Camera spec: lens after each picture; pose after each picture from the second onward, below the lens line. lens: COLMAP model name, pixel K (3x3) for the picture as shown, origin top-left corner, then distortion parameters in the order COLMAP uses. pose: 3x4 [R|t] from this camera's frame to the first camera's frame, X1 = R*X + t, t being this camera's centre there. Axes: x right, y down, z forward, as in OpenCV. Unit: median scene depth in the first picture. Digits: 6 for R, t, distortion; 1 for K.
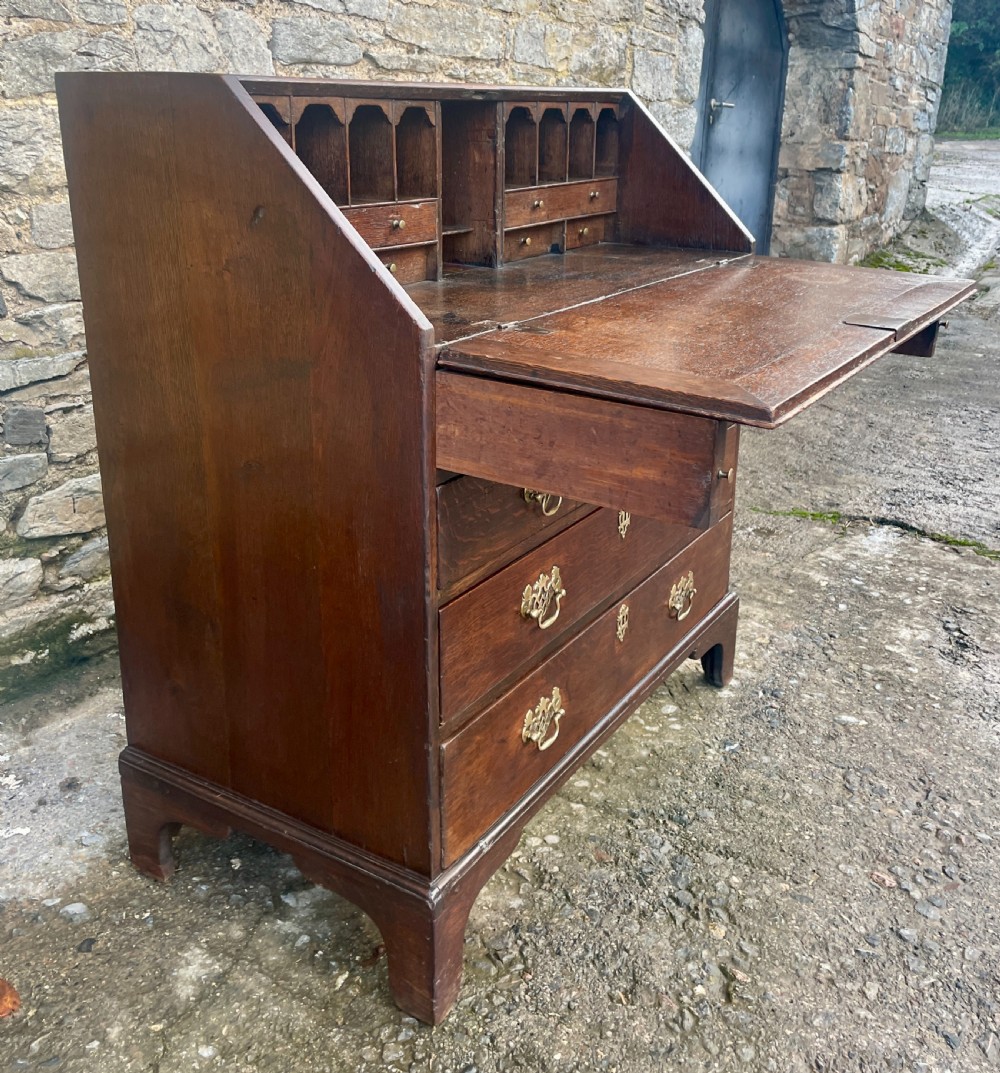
lens RADIAL K [[1061.9, 0, 491.3], [0, 1061.9, 468.9], [0, 0, 1]] dist [0.024225, 0.000000]
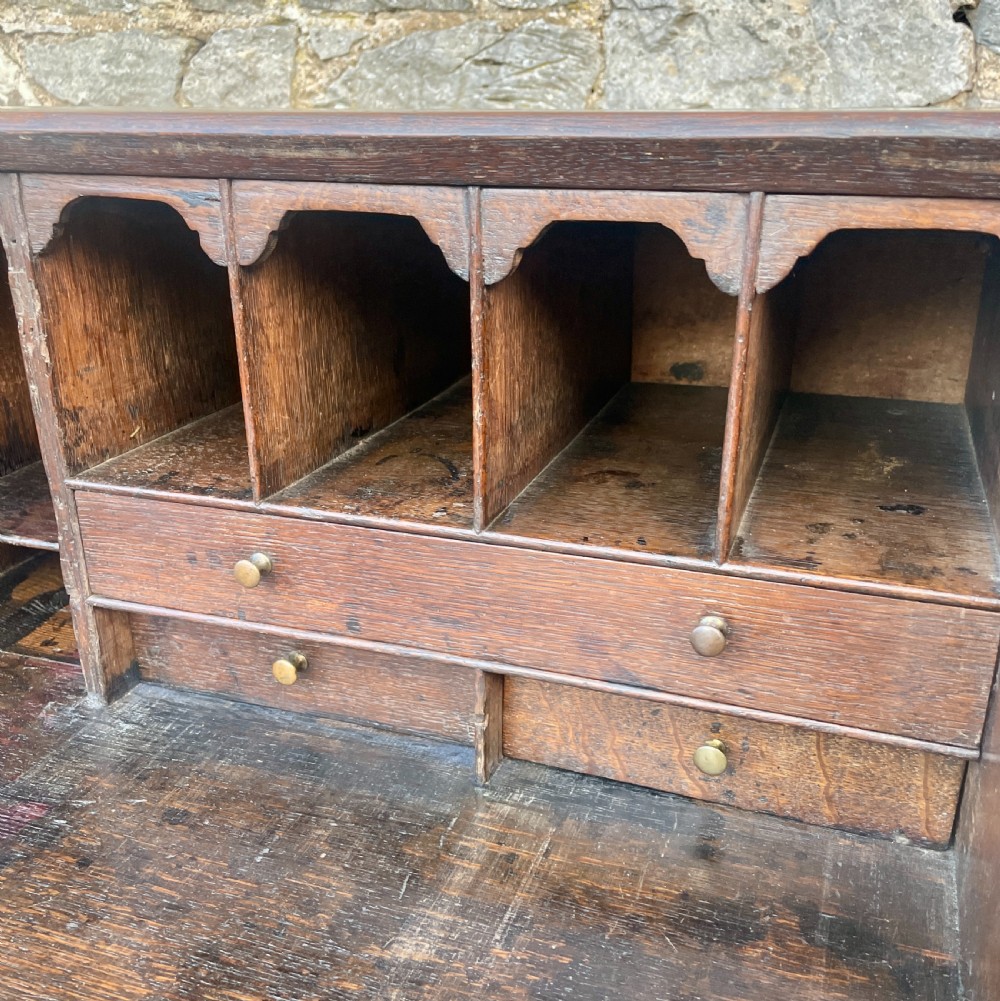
lens RADIAL K [[1031.2, 0, 505.6], [0, 1031.2, 516.3], [0, 0, 1]] dist [0.020747, 0.000000]
pose [[0.247618, 0.349198, -0.903740, 0.310921], [-0.313545, 0.911474, 0.266277, -0.380392], [0.916719, 0.217429, 0.335187, 1.058296]]
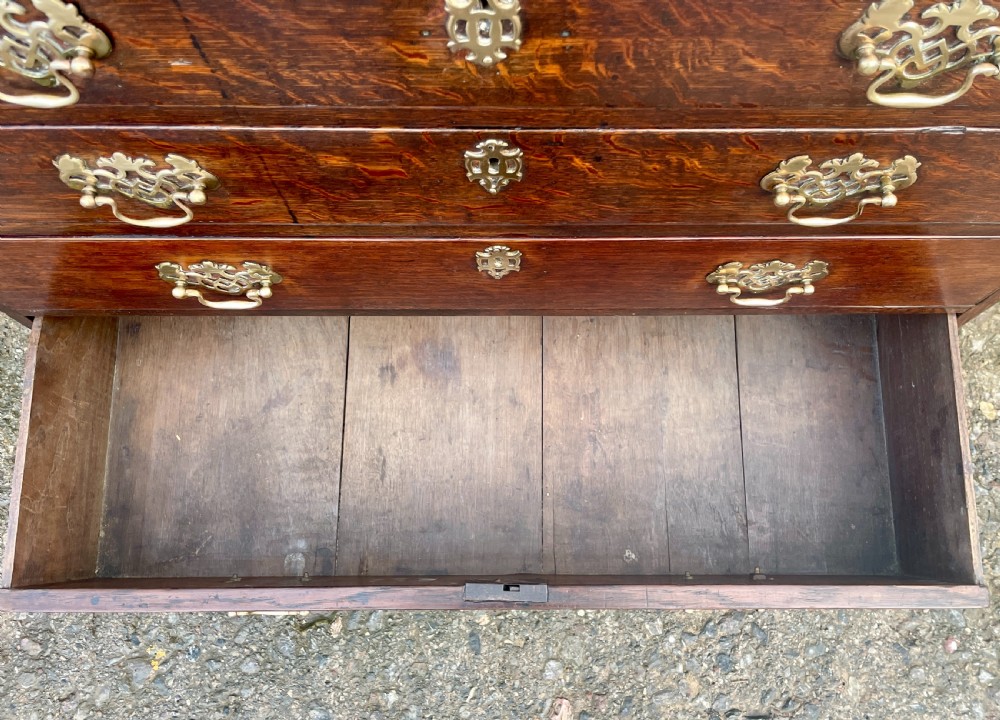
lens RADIAL K [[766.7, 0, 522.6], [0, 766.7, 371.3], [0, 0, 1]] dist [0.070714, -0.090232]
pose [[0.549917, 0.800376, -0.238727, 0.278906], [-0.271126, 0.441411, 0.855364, -0.285673], [0.789989, -0.405654, 0.459742, 0.801098]]
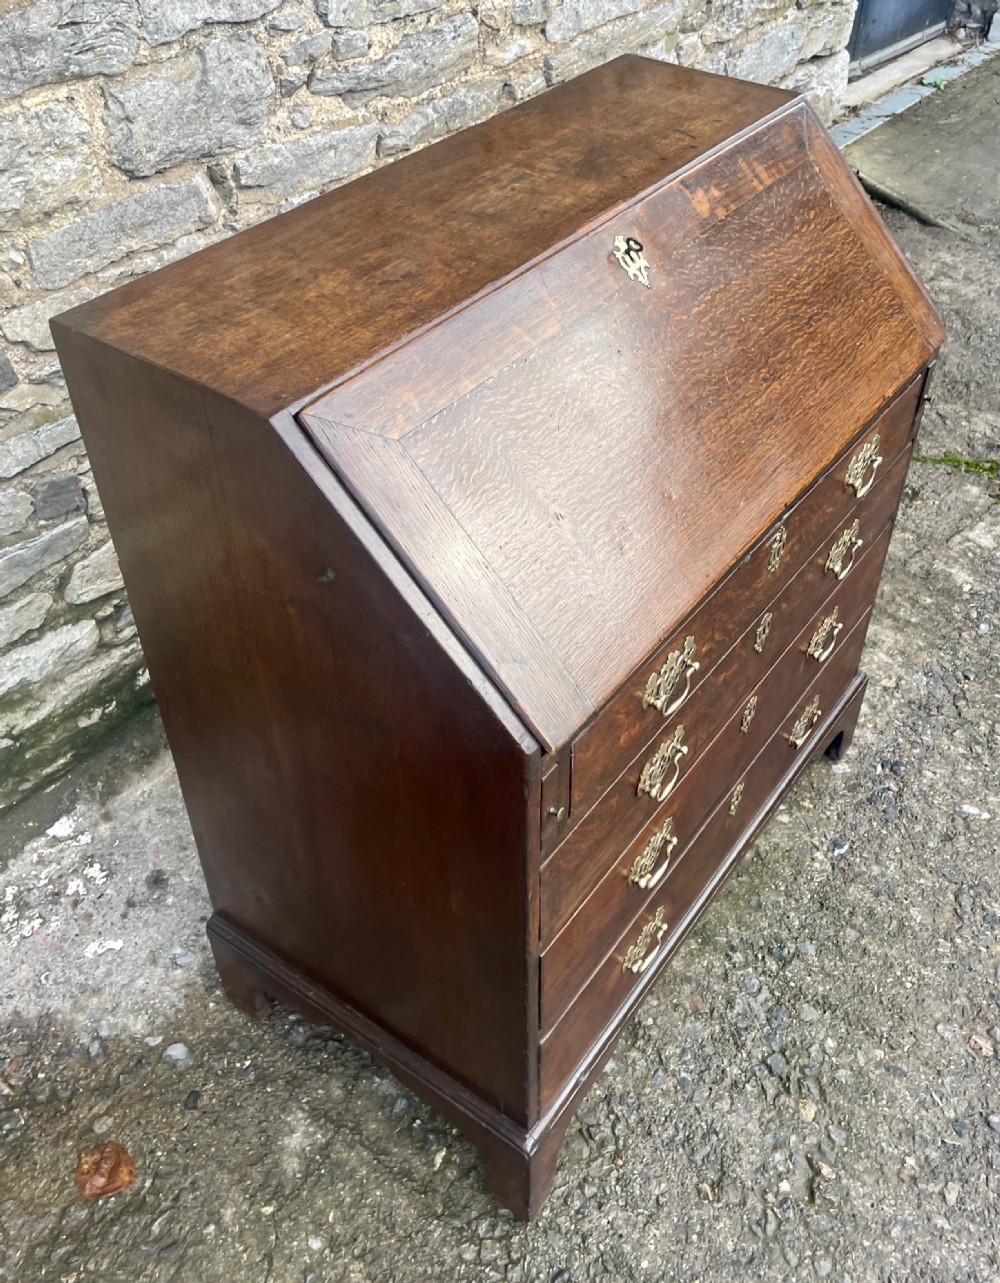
lens RADIAL K [[1167.3, 0, 545.0], [0, 1167.3, 597.3], [0, 0, 1]] dist [0.051232, -0.050204]
pose [[0.999196, 0.030697, -0.025779, -0.021917], [-0.018701, 0.925791, 0.377574, -0.410502], [0.035456, -0.376788, 0.925621, 0.130886]]
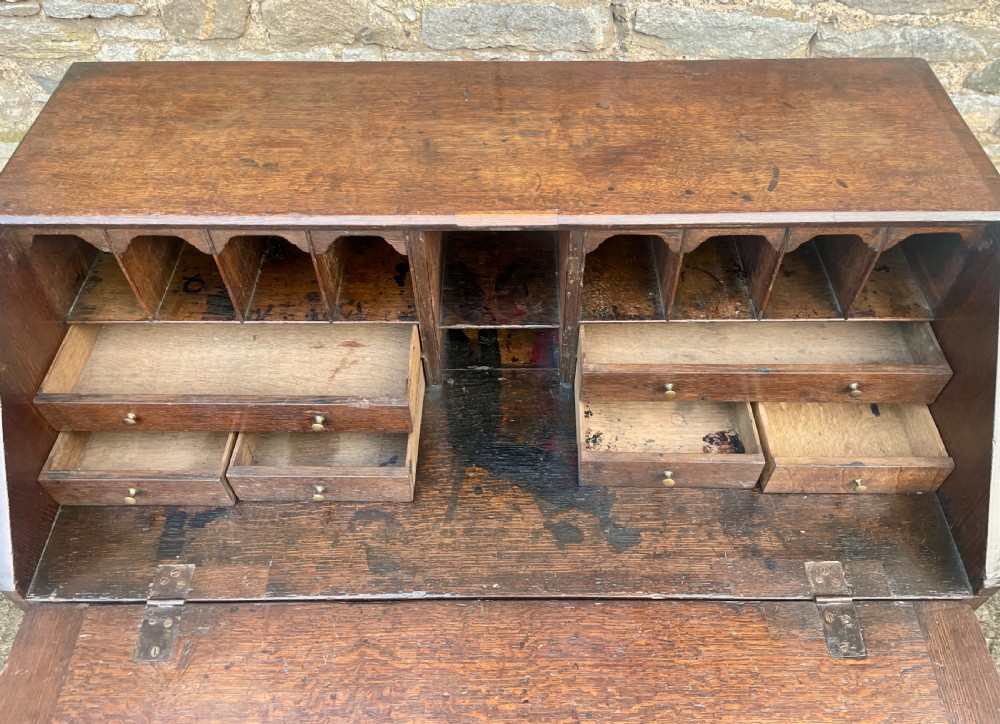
lens RADIAL K [[749.3, 0, 514.6], [0, 749.3, 368.7], [0, 0, 1]] dist [0.060703, -0.082276]
pose [[0.550146, 0.640120, -0.536270, 0.288554], [-0.266737, 0.743248, 0.613542, -0.556639], [0.791322, -0.194494, 0.579639, 0.695922]]
